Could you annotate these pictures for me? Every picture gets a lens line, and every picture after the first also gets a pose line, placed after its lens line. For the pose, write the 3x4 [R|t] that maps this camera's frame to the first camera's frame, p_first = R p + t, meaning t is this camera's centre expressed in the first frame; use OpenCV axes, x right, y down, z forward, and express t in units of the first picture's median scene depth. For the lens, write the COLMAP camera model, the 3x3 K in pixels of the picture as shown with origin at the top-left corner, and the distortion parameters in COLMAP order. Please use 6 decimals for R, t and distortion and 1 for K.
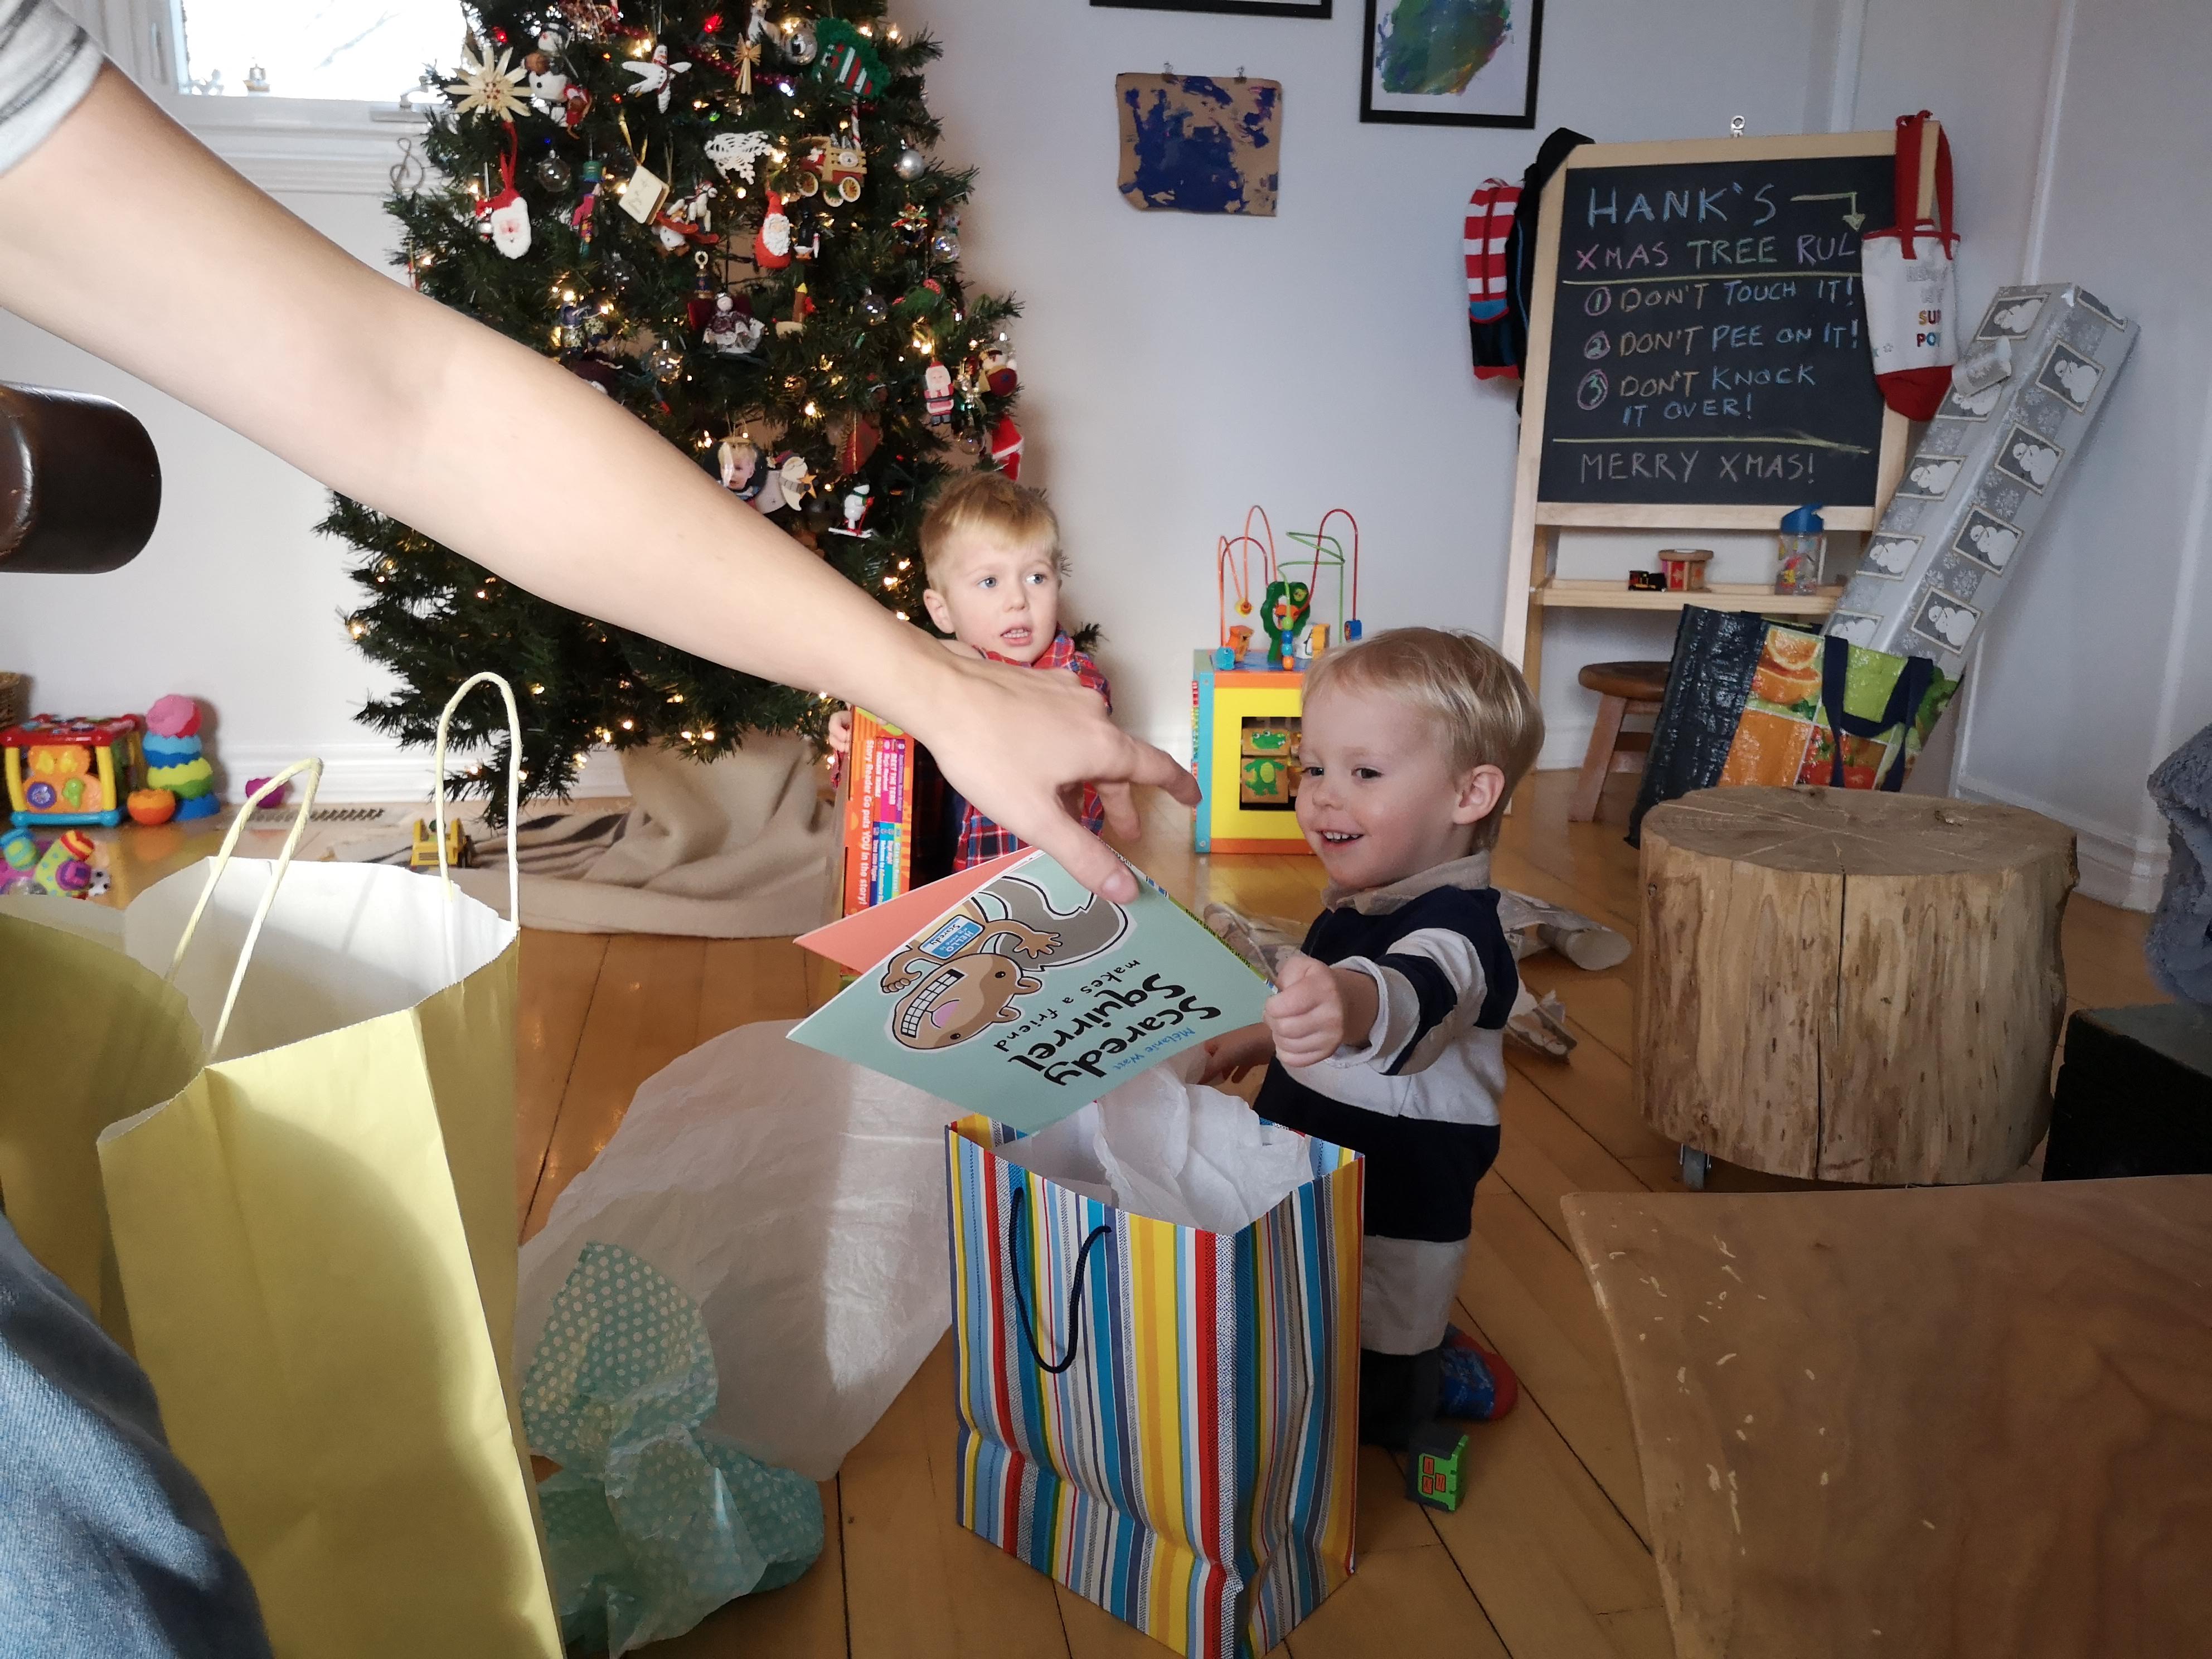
lens RADIAL K [[1732.7, 0, 1099.2], [0, 1732.7, 826.4], [0, 0, 1]] dist [0.124755, -0.182830]
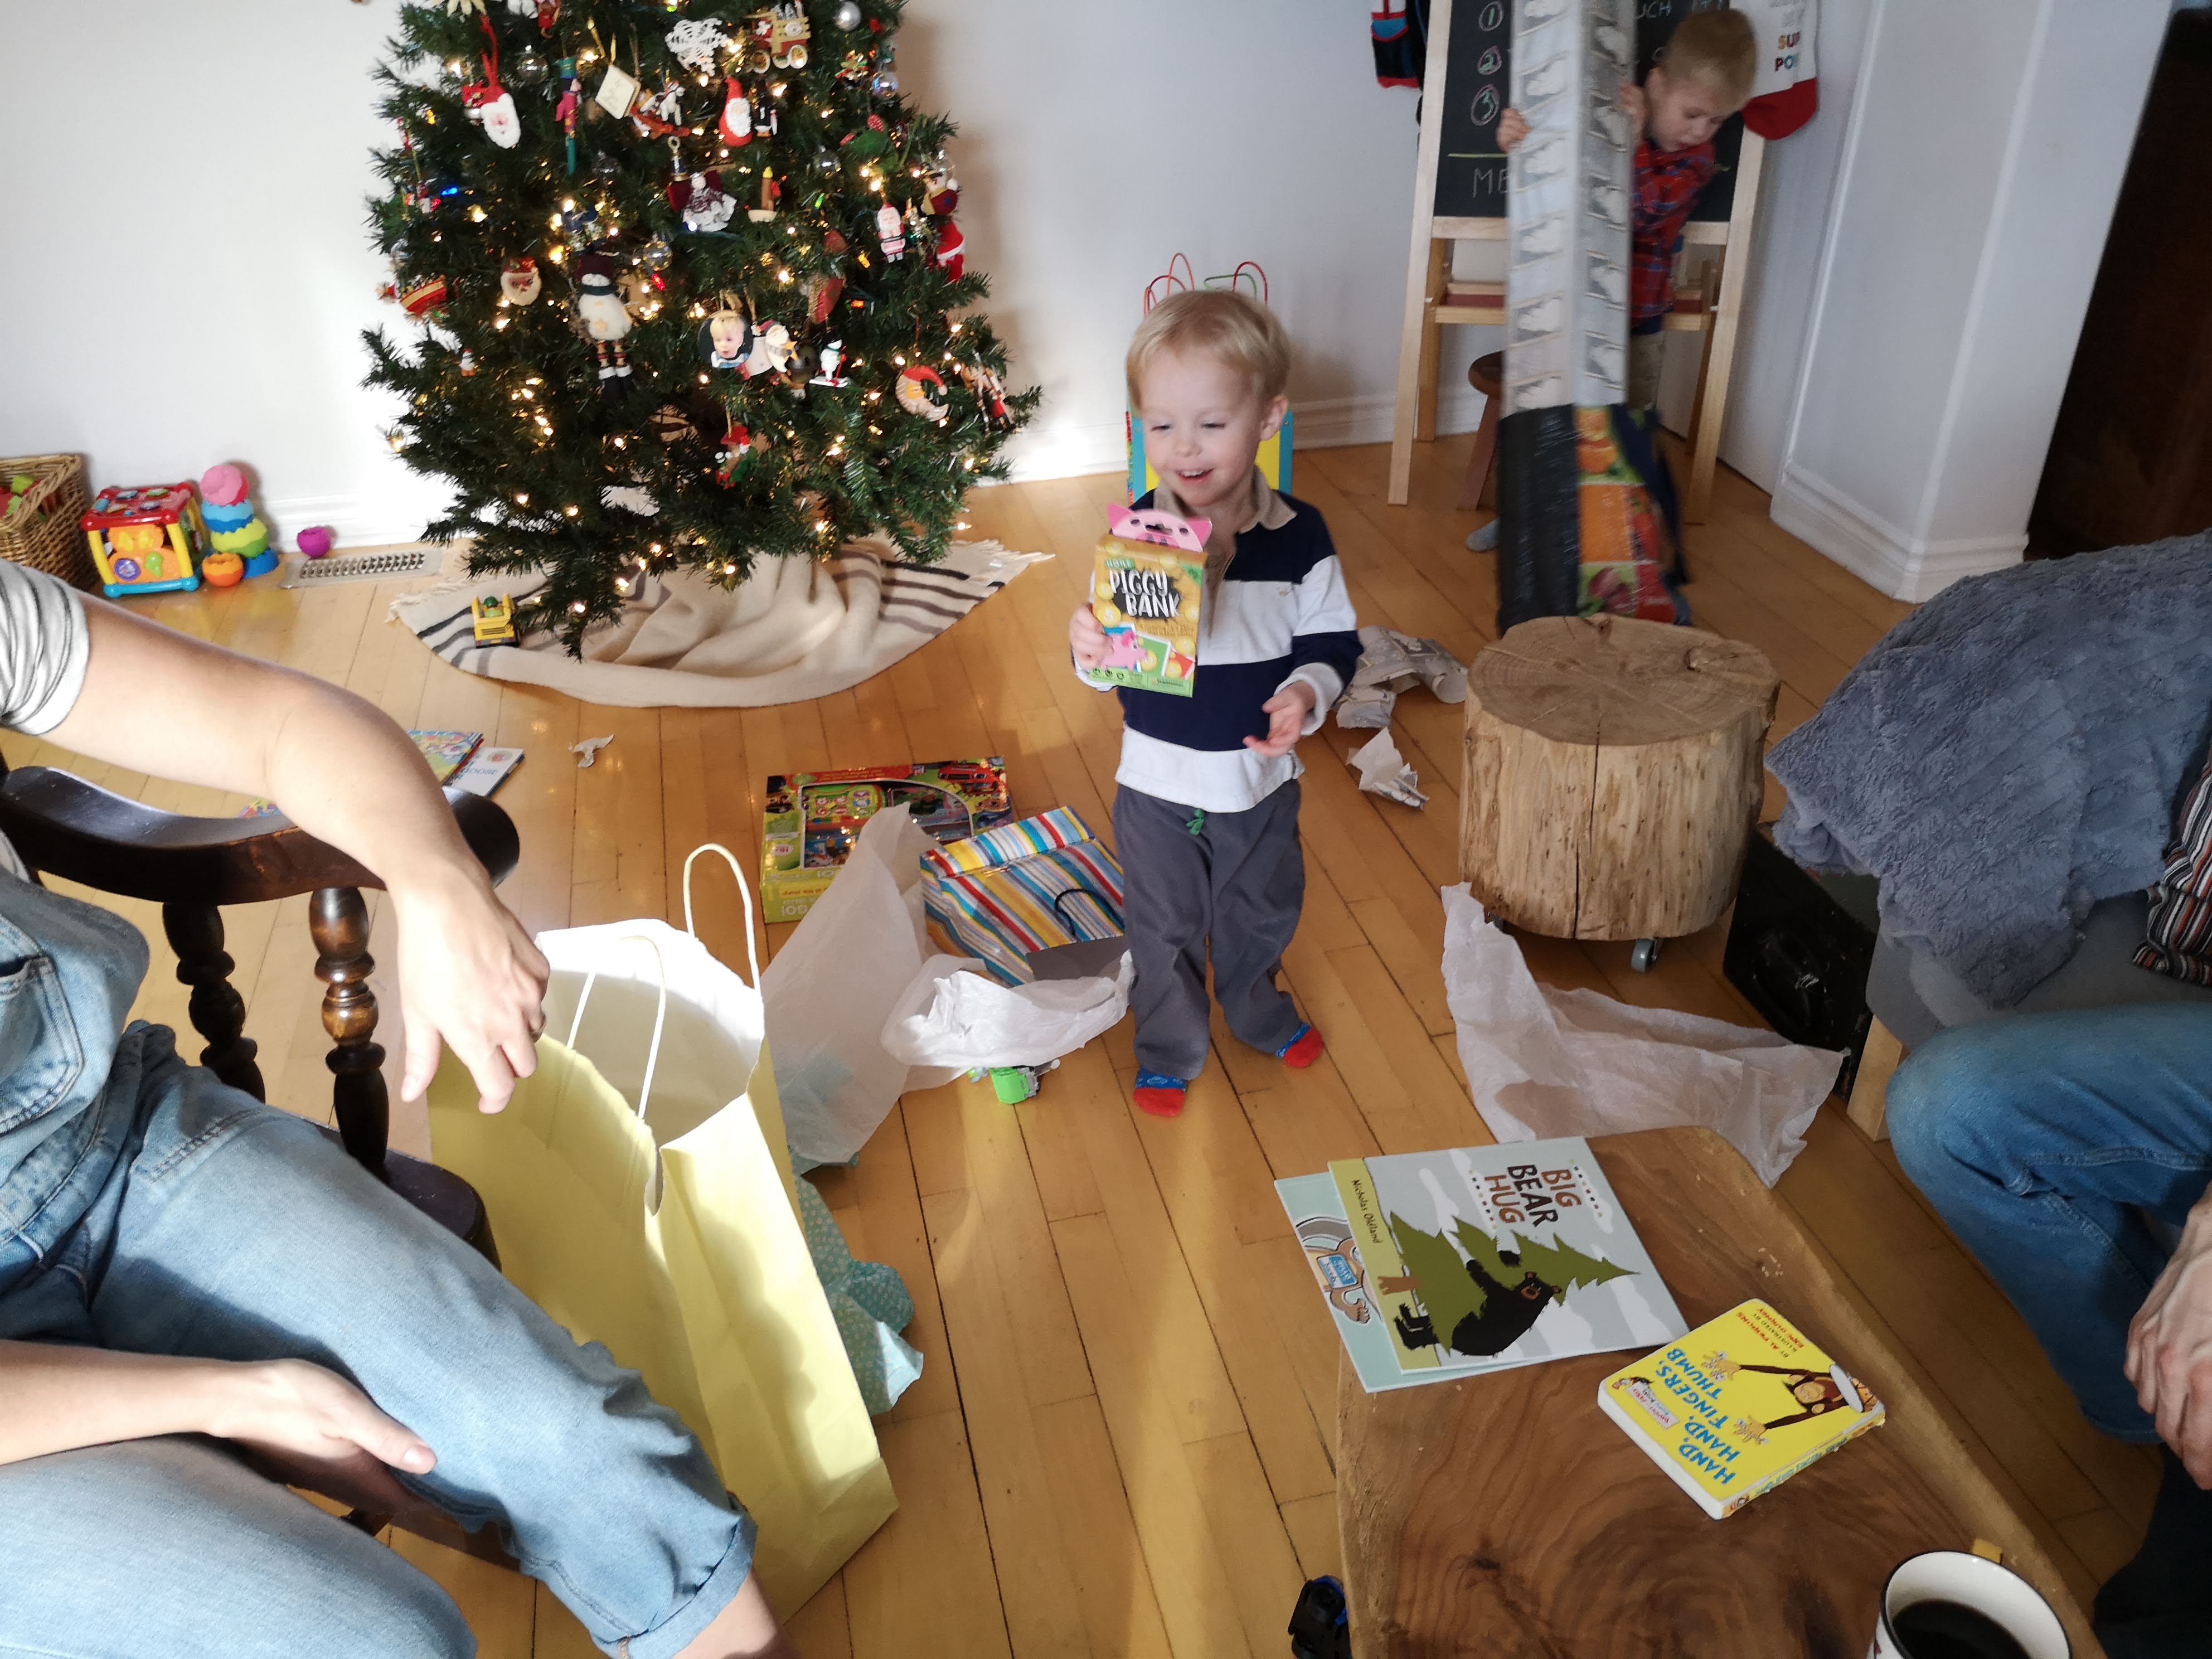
lens RADIAL K [[1739.2, 0, 1099.1], [0, 1739.2, 835.8], [0, 0, 1]] dist [0.126877, -0.192673]
pose [[0.998258, -0.055778, 0.019216, -0.000936], [0.046985, 0.948654, 0.312807, -0.207642], [-0.035677, -0.311359, 0.949622, -0.190741]]
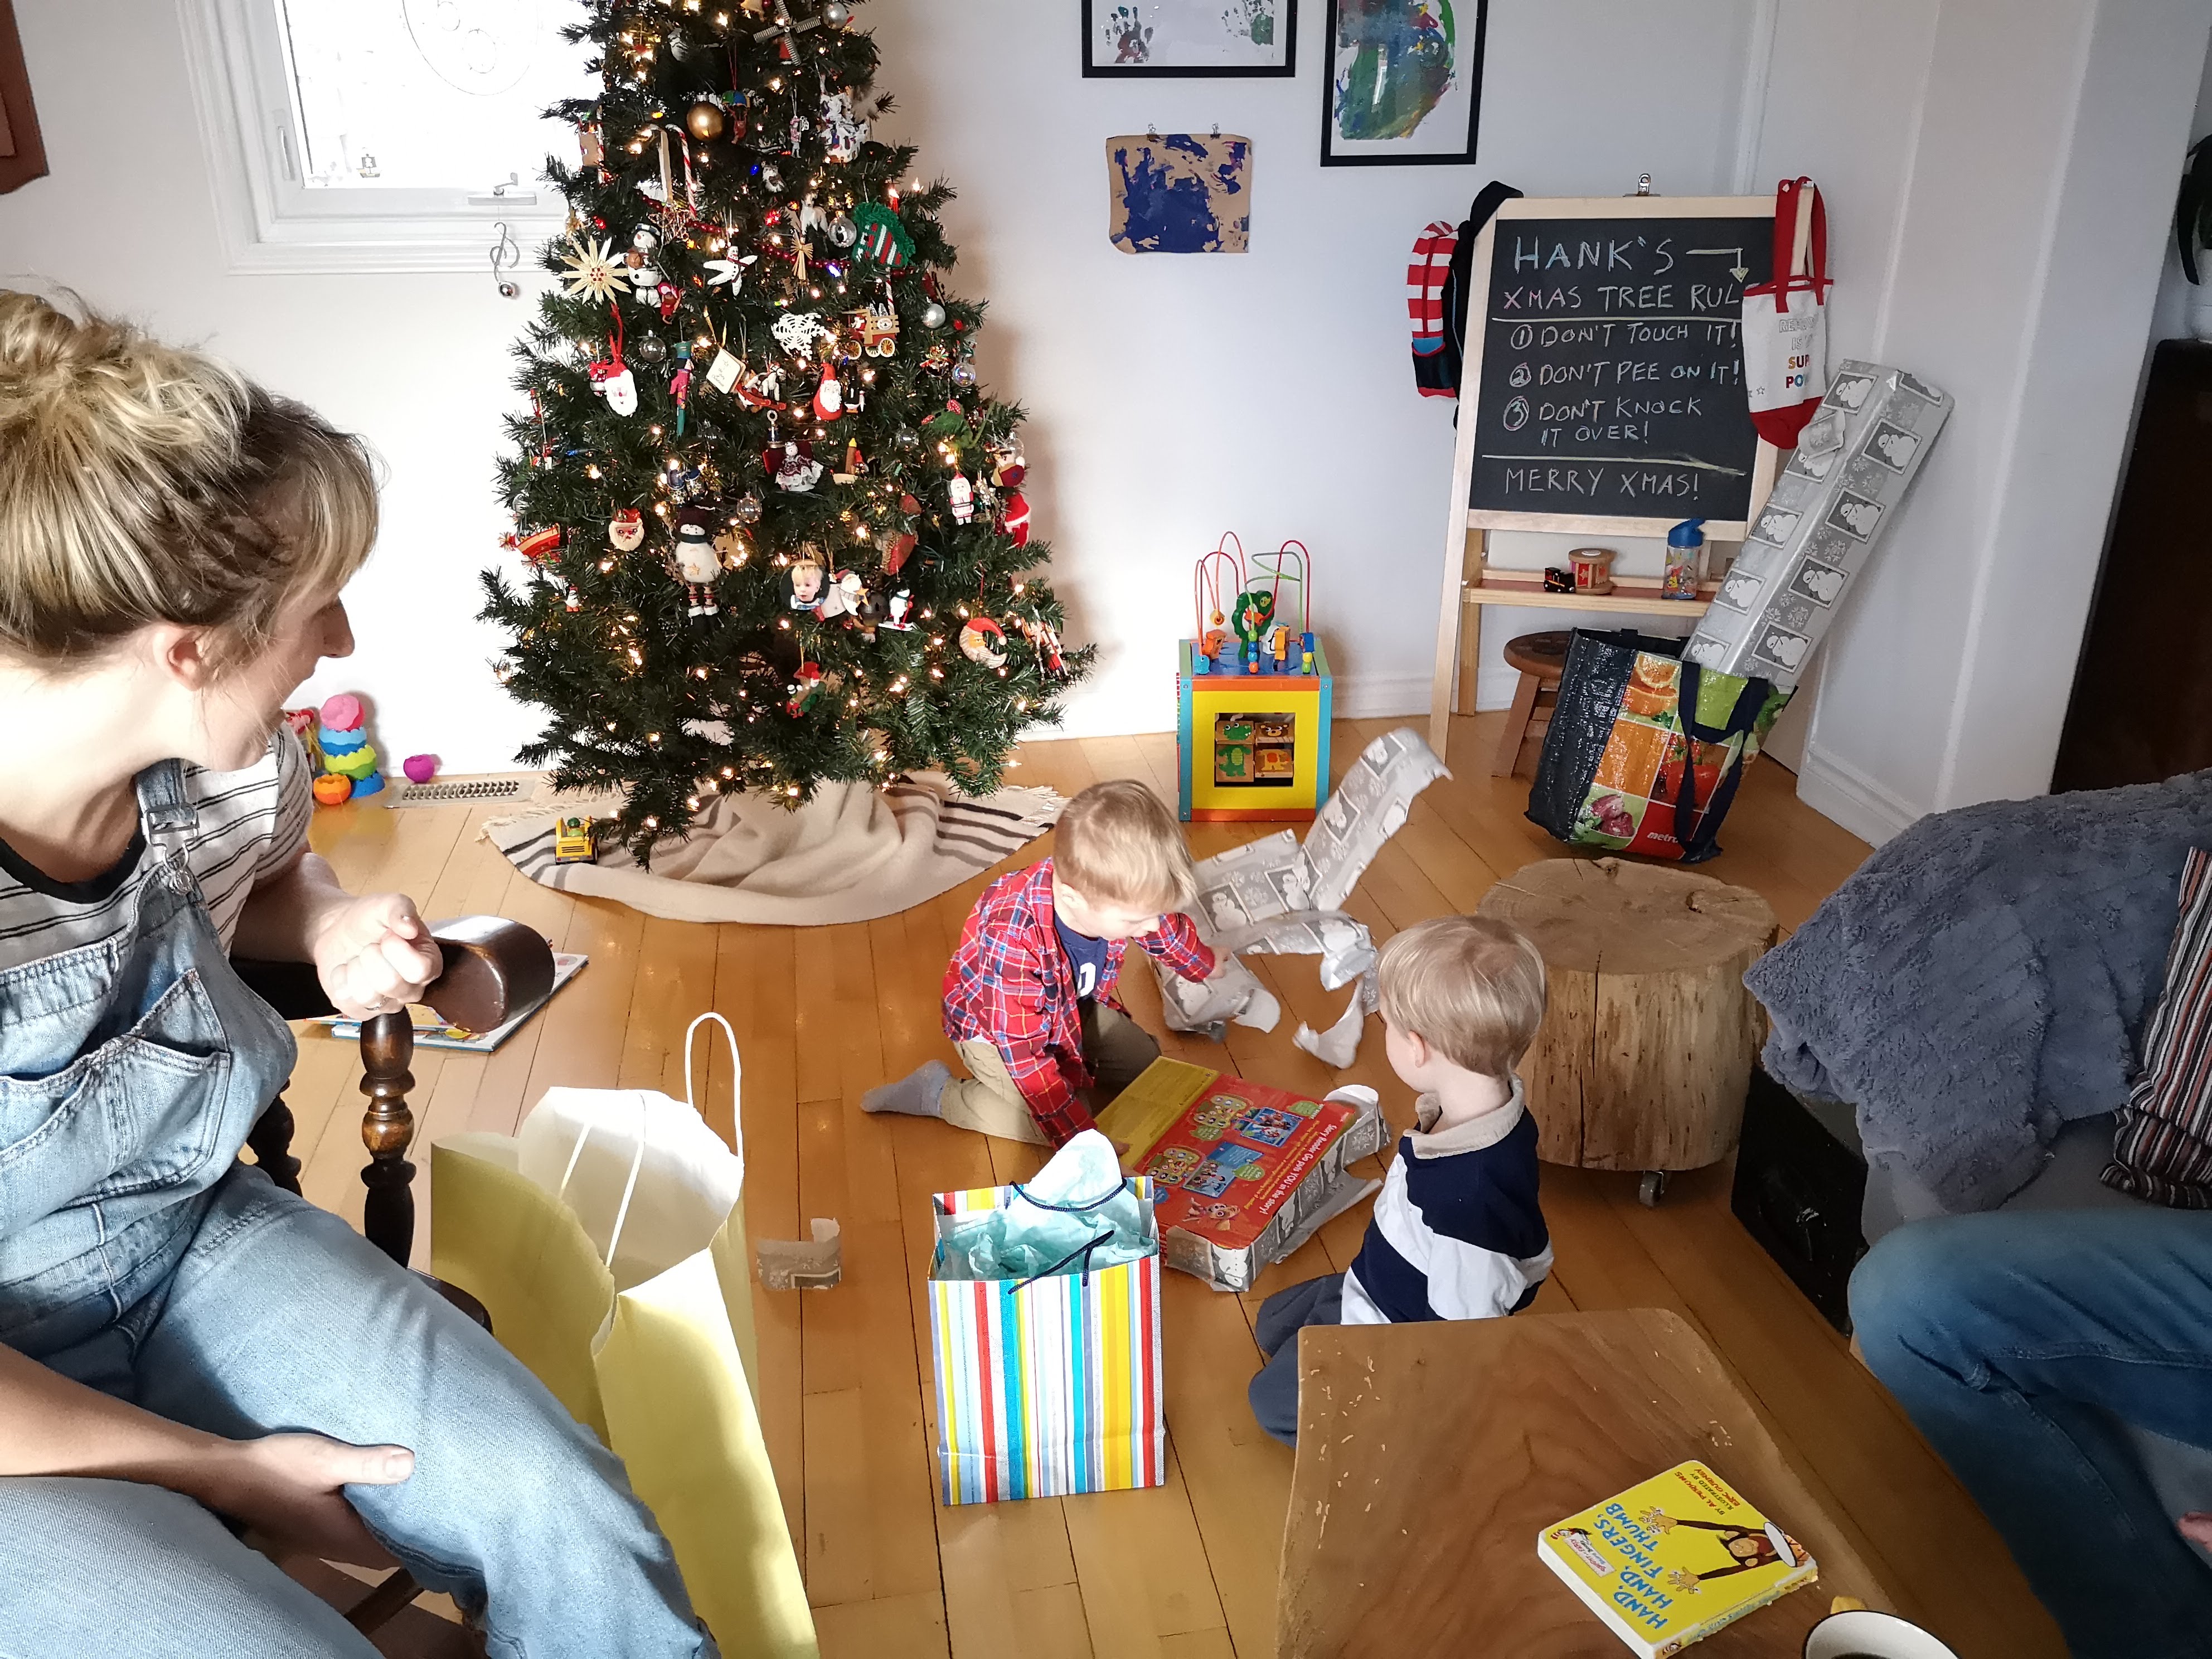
lens RADIAL K [[1732.7, 0, 1099.2], [0, 1732.7, 826.4], [0, 0, 1]] dist [0.124755, -0.182830]
pose [[0.999739, -0.013670, -0.018281, 0.023761], [0.016181, 0.989283, 0.145111, -0.178452], [0.016101, -0.145369, 0.989246, -0.241517]]
